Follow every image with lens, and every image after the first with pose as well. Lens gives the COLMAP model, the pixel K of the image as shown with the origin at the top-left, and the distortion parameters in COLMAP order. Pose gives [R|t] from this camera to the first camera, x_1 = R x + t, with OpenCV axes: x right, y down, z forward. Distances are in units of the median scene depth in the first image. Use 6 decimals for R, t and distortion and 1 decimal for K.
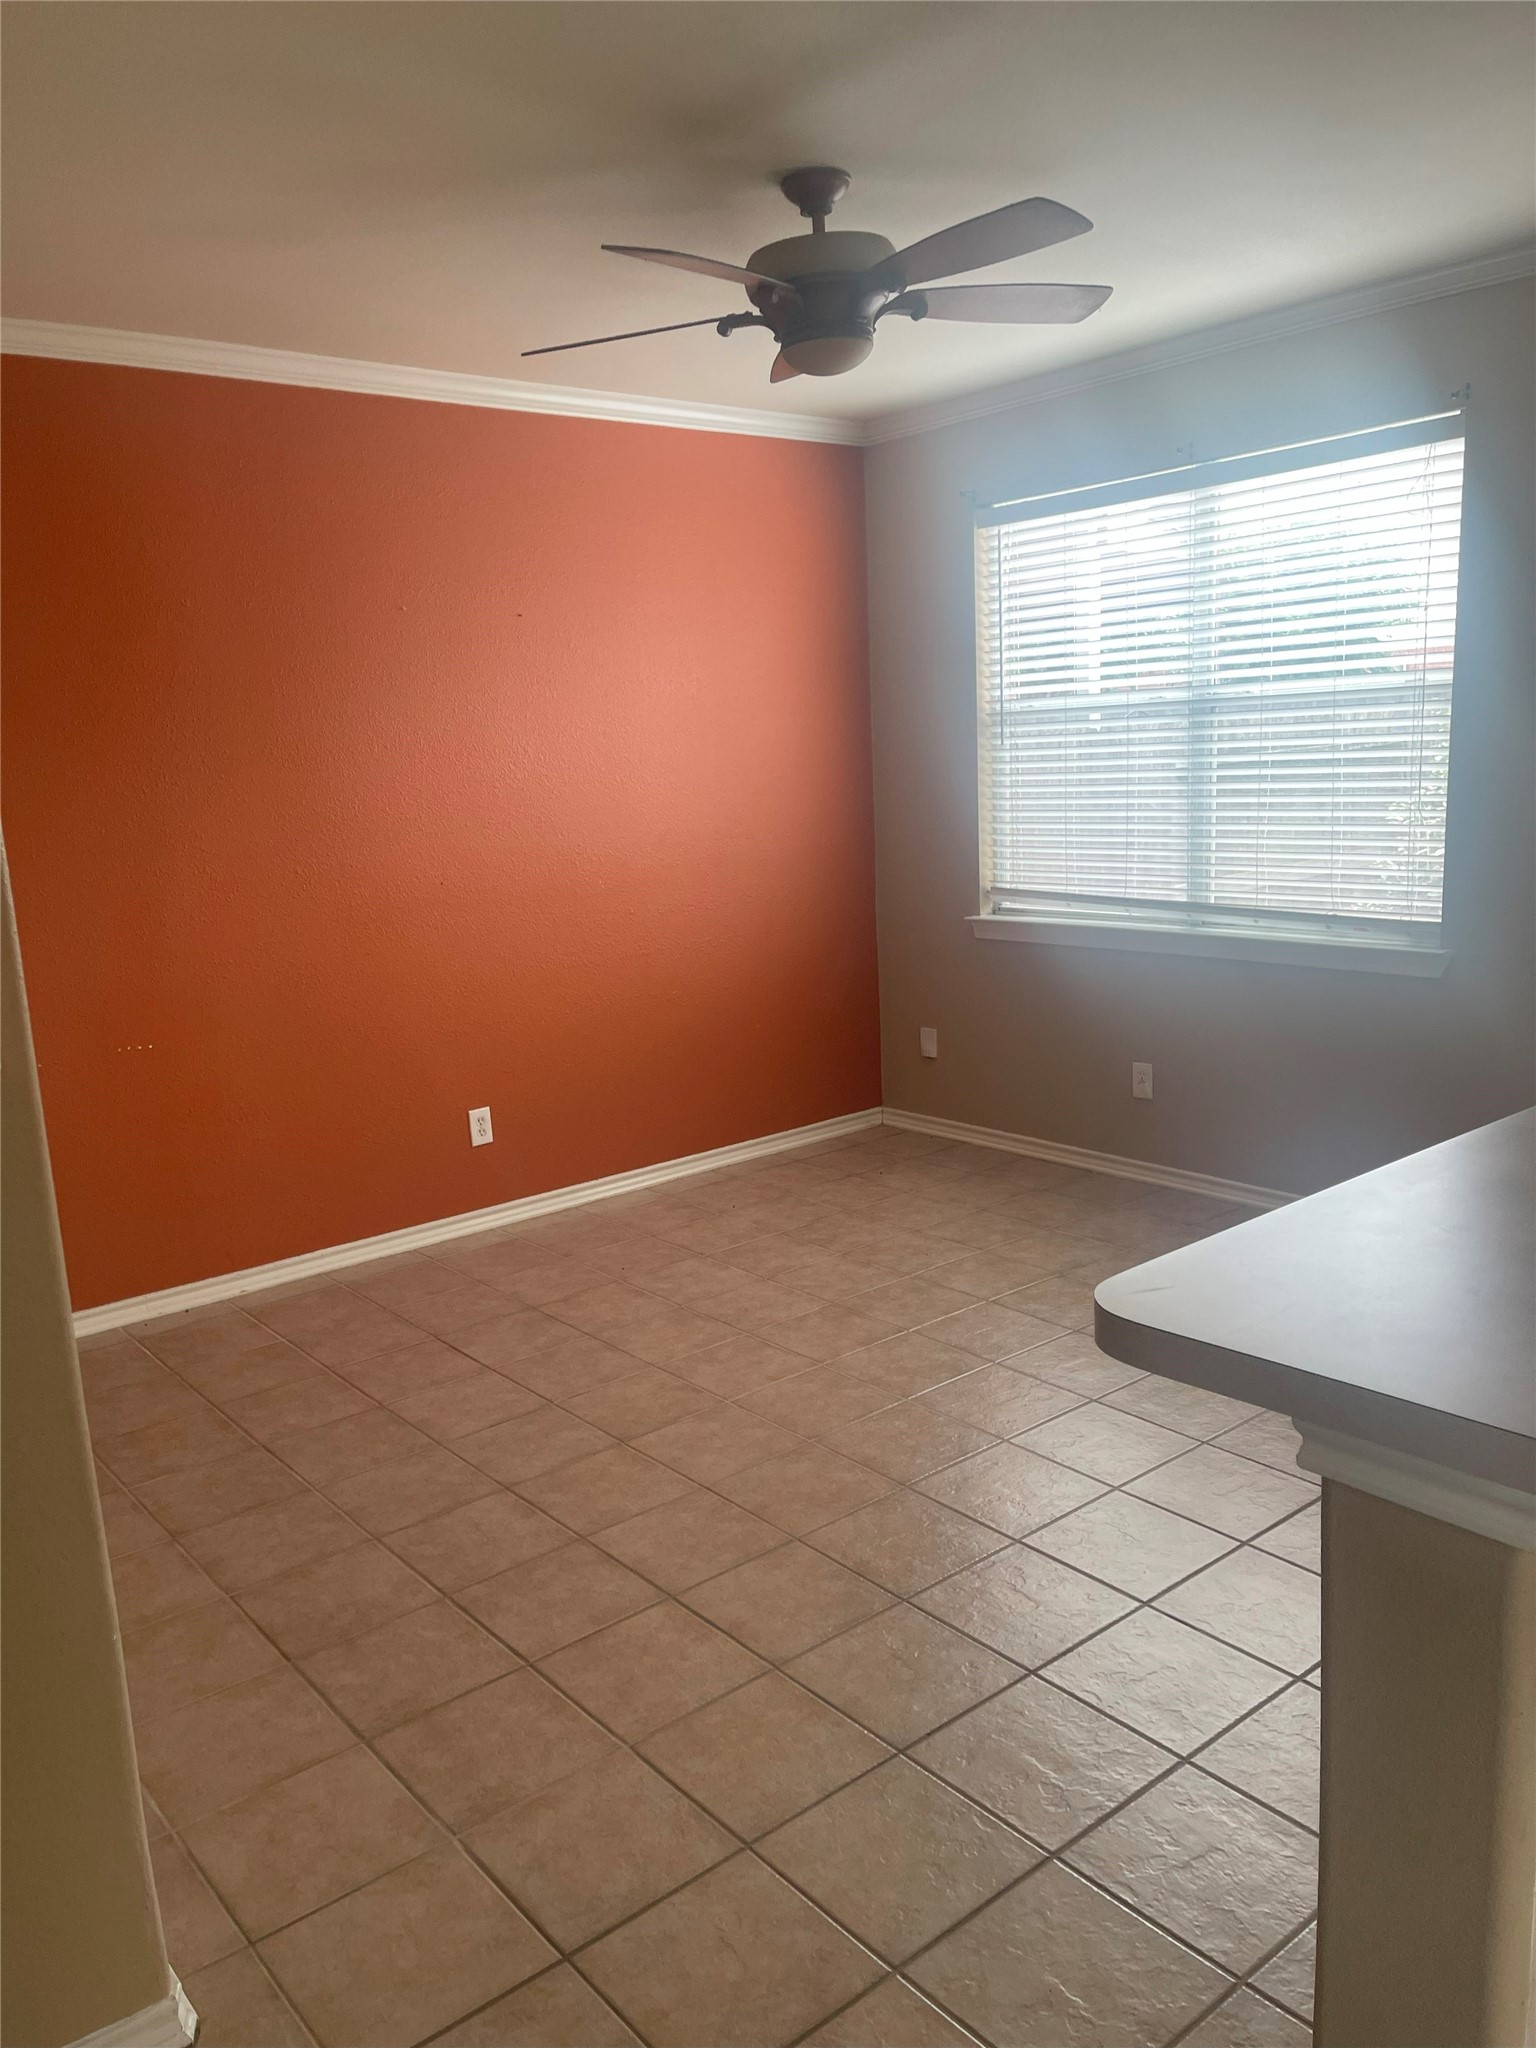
lens RADIAL K [[1547.7, 0, 768.0], [0, 1547.7, 1024.0], [0, 0, 1]] dist [0.063290, -0.002899]
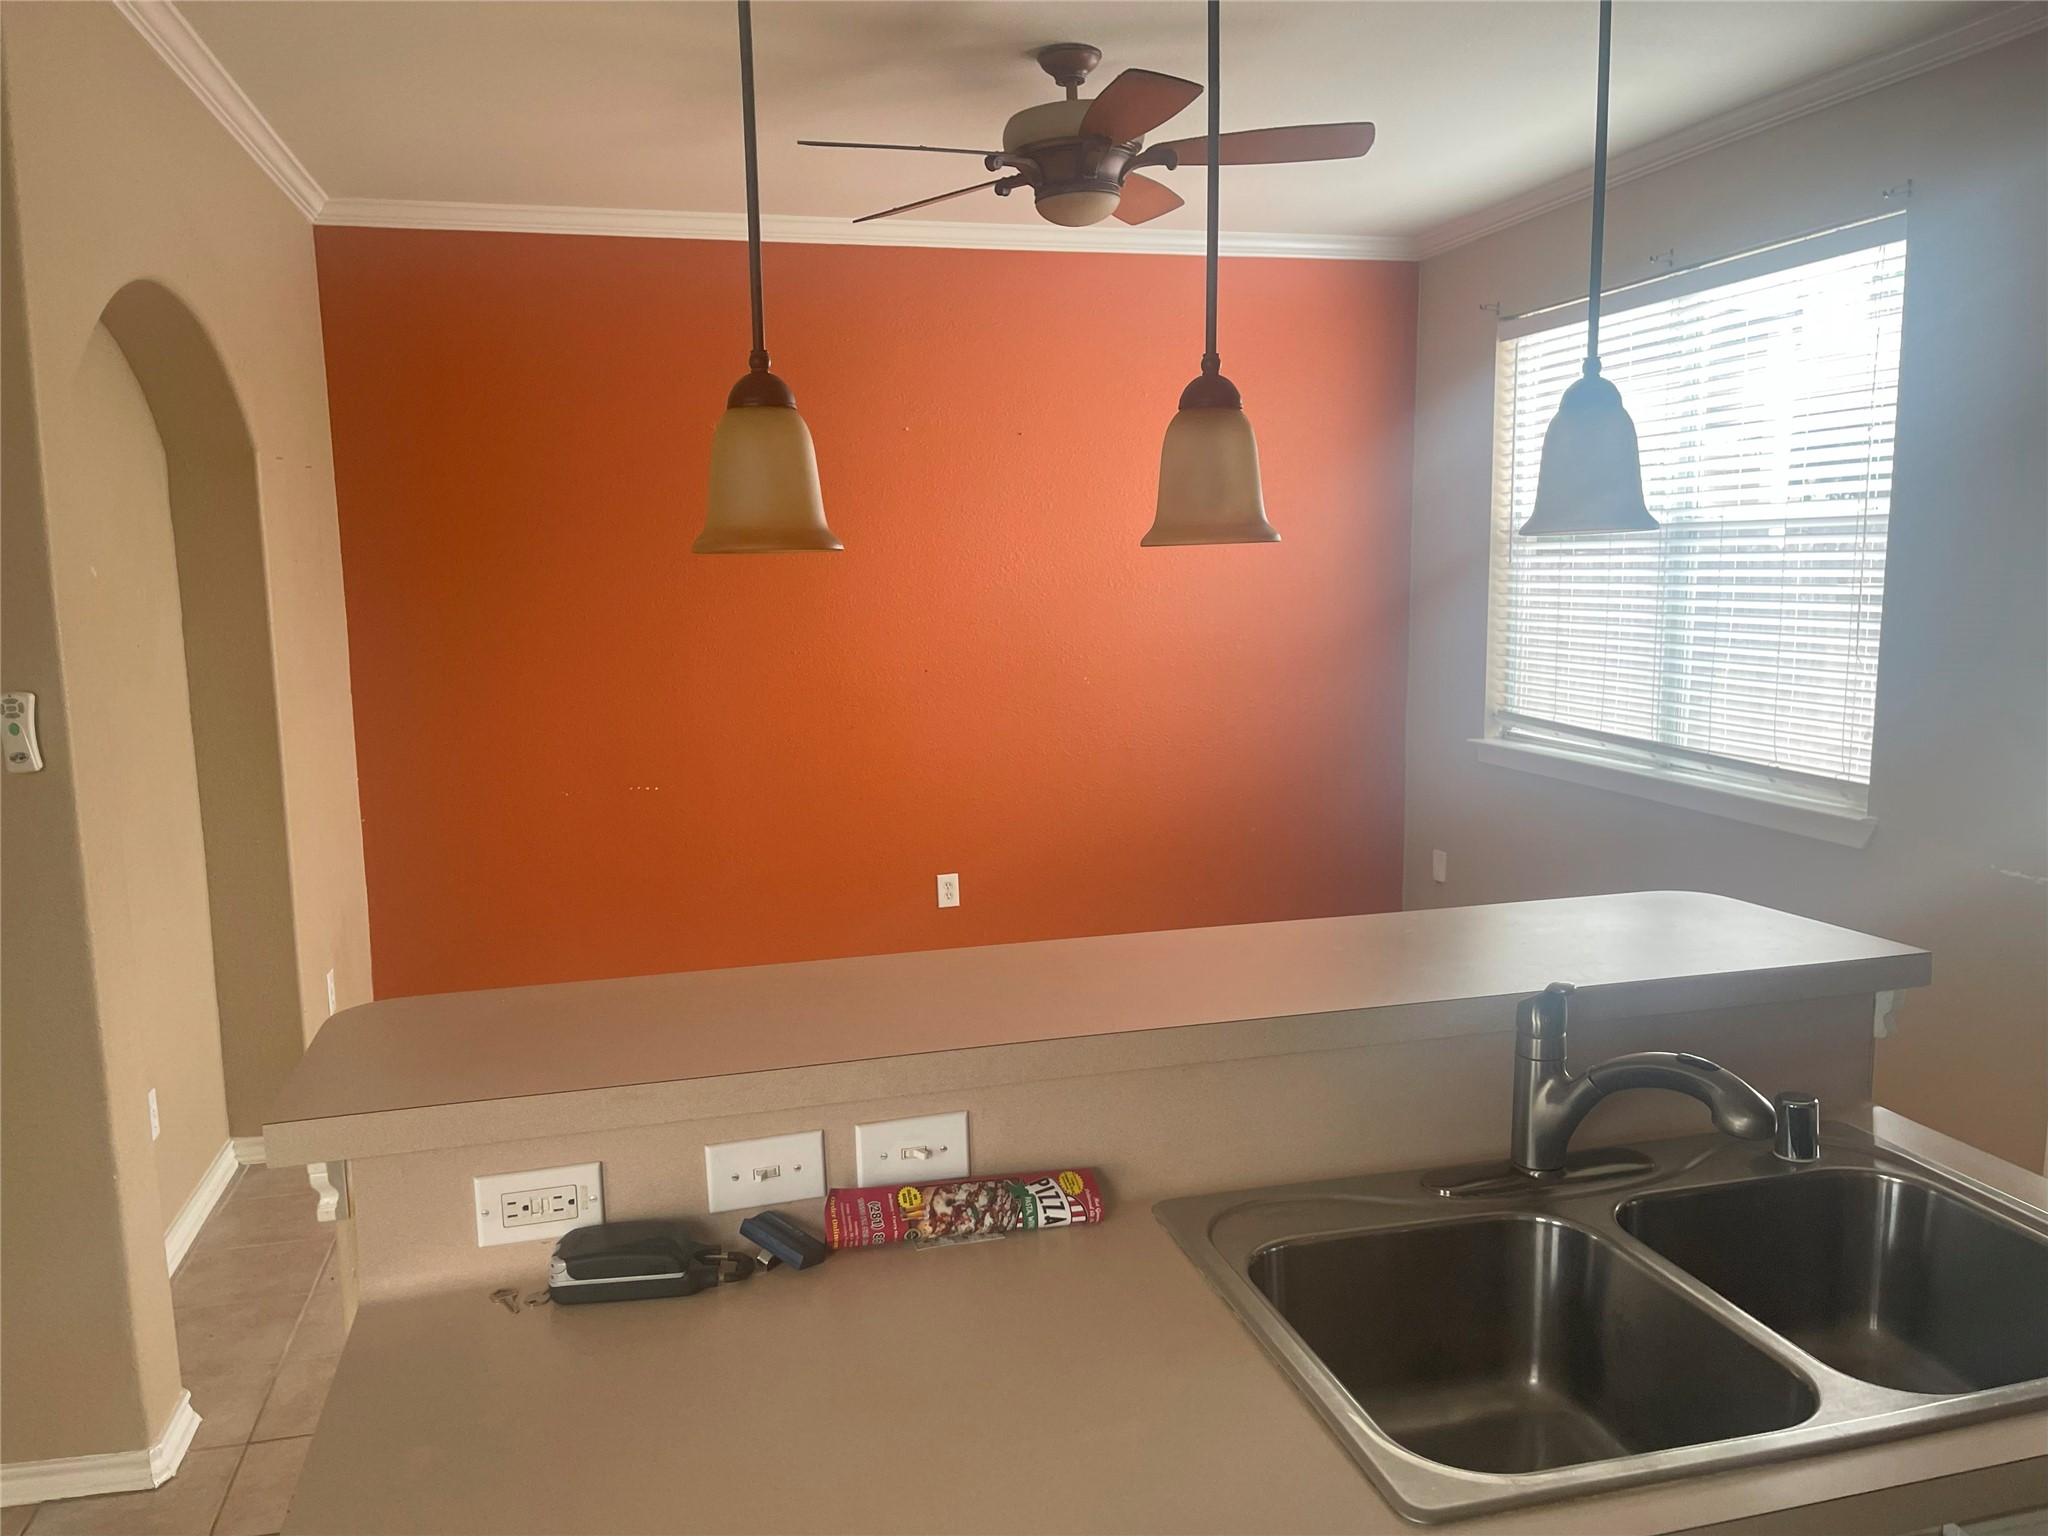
lens RADIAL K [[1534.2, 0, 1024.0], [0, 1534.2, 768.0], [0, 0, 1]] dist [0.088526, -0.001431]
pose [[0.911397, 0.088128, -0.401982, 0.300401], [-0.100468, 0.994893, -0.009671, -0.016233], [0.399077, 0.049200, 0.915597, 0.009673]]
